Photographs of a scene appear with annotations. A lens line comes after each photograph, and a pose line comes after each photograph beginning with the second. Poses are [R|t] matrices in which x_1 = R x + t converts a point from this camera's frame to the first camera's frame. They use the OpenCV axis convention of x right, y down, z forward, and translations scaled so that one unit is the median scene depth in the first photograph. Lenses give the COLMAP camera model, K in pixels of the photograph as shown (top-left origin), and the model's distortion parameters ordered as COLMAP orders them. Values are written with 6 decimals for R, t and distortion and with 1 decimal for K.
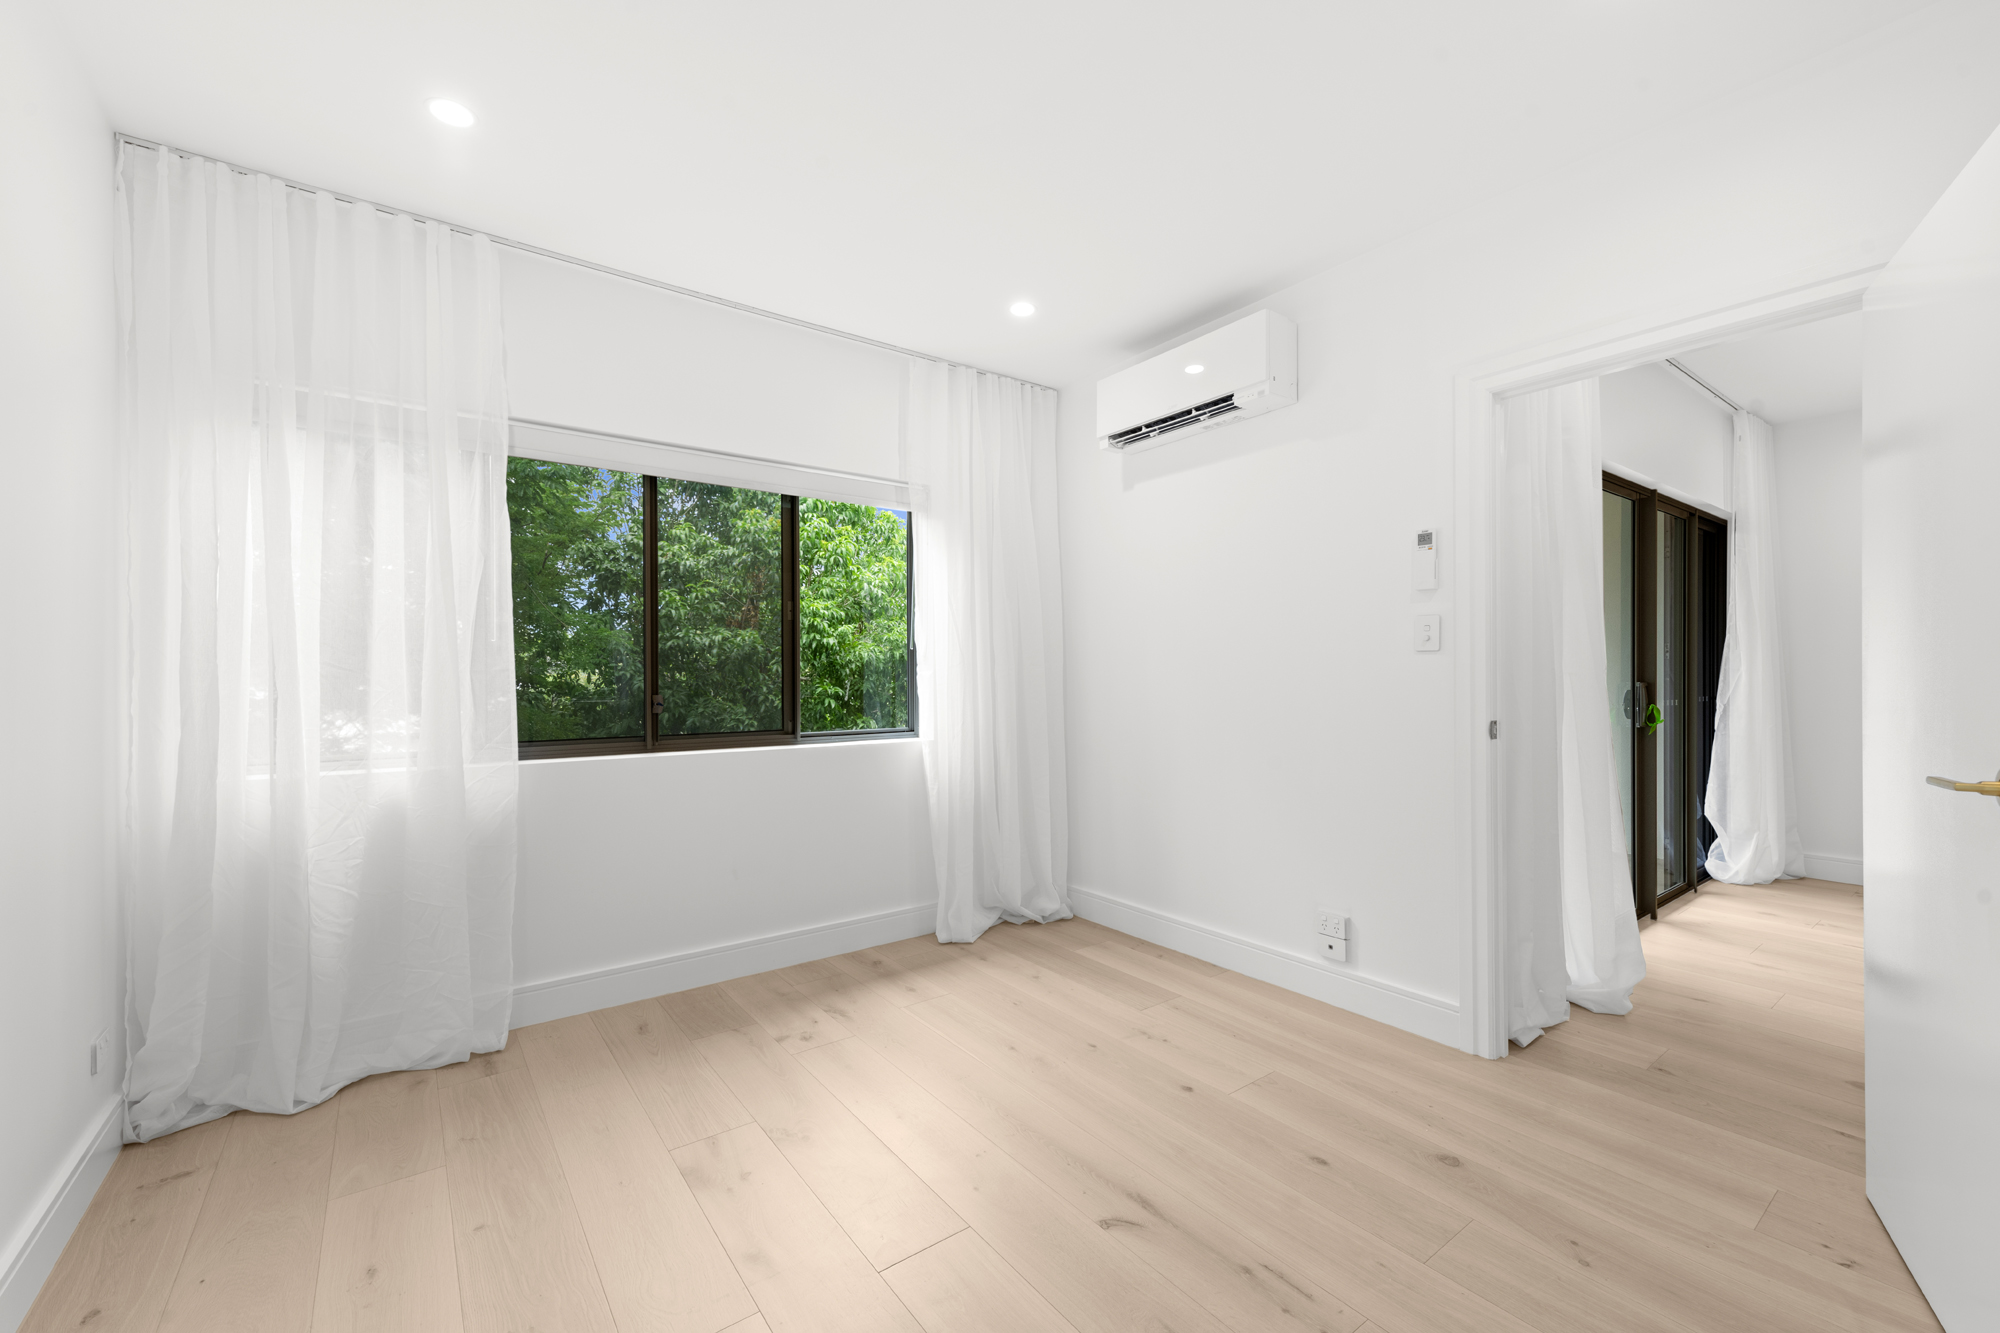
lens RADIAL K [[819.3, 0, 1008.9], [0, 819.3, 665.5], [0, 0, 1]] dist [0.002068, 0.000097]
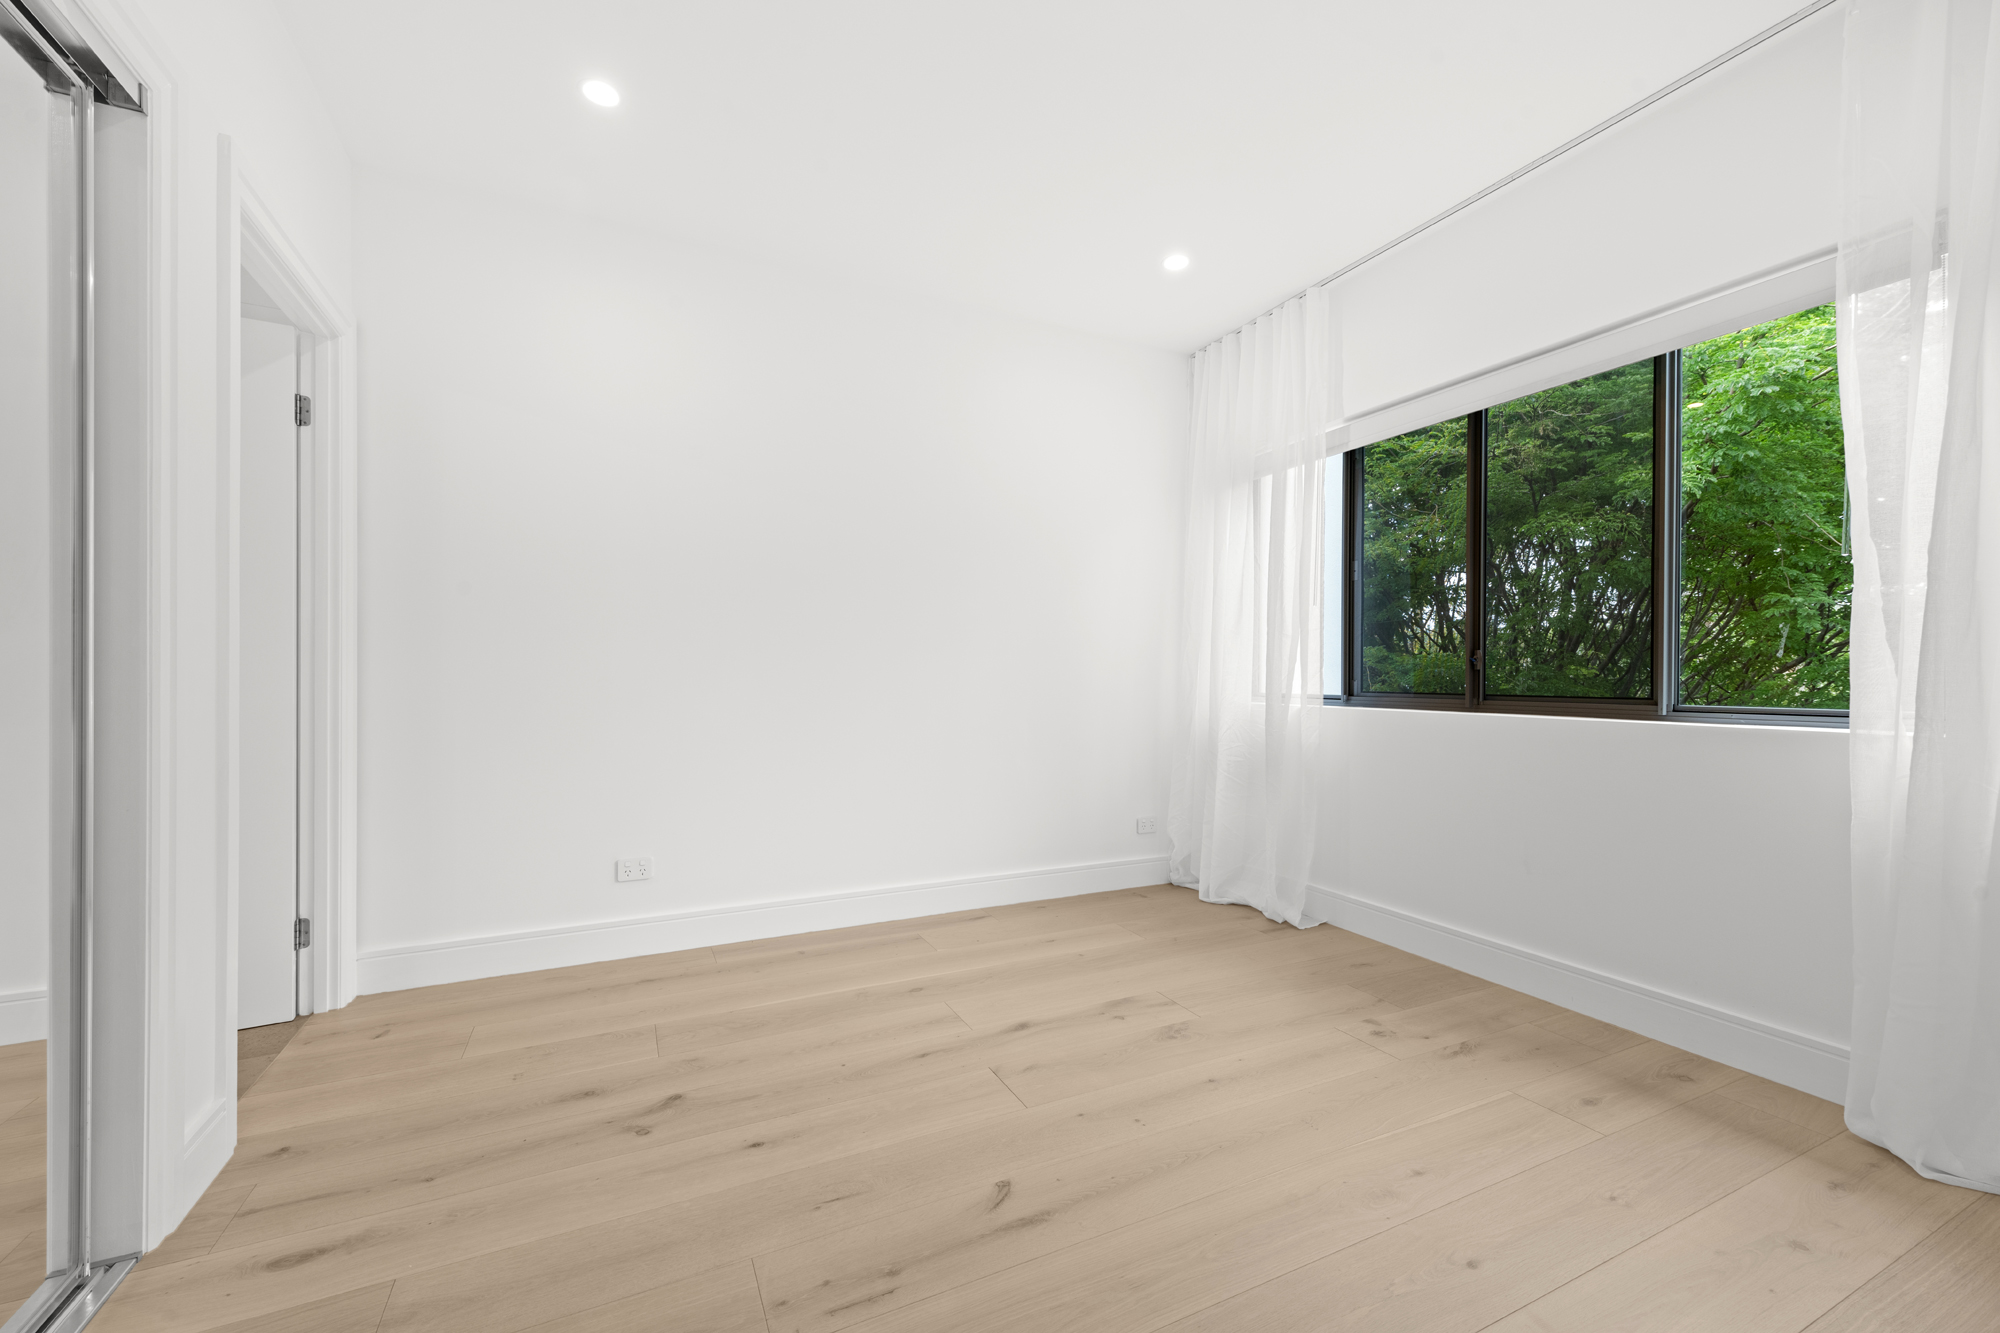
lens RADIAL K [[796.1, 0, 1000.4], [0, 796.1, 642.0], [0, 0, 1]] dist [0.008865, -0.000753]
pose [[-0.190454, -0.032540, -0.981157, 0.672472], [0.007410, 0.999374, -0.034583, 0.067530], [0.981668, -0.013857, -0.190094, 0.775414]]
